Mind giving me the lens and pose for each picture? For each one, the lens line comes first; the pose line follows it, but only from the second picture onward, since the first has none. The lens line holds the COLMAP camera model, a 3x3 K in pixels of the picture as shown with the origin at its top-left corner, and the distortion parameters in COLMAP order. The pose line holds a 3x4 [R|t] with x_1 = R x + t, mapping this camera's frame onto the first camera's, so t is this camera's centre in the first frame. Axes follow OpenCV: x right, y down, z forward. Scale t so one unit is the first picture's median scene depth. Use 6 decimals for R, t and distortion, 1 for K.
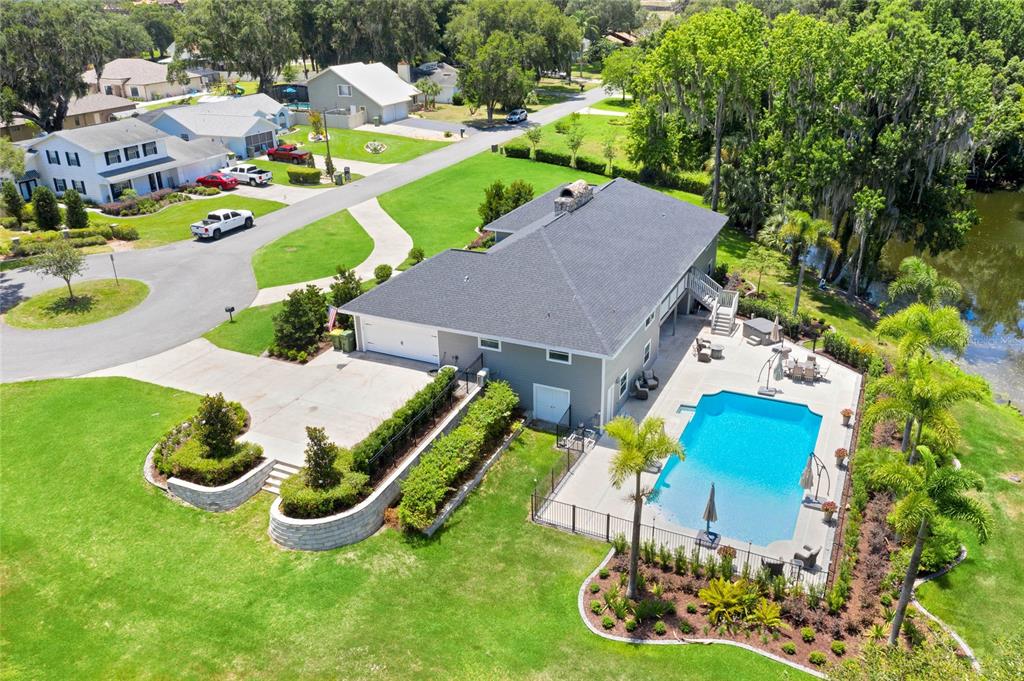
lens RADIAL K [[810.8, 0, 515.1], [0, 810.8, 318.1], [0, 0, 1]] dist [-0.029409, 0.003950]
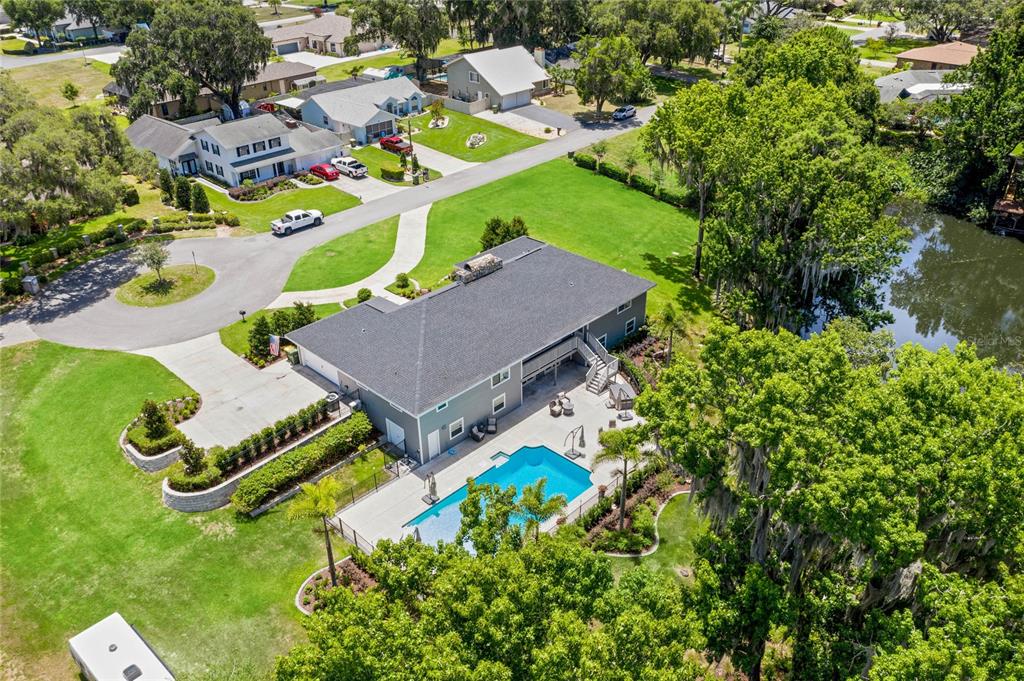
lens RADIAL K [[810.8, 0, 515.1], [0, 810.8, 318.1], [0, 0, 1]] dist [-0.029409, 0.003950]
pose [[0.946362, 0.157657, -0.282035, 0.310418], [-0.125131, 0.983593, 0.129952, -0.153576], [0.297895, -0.087691, 0.950562, -0.120567]]
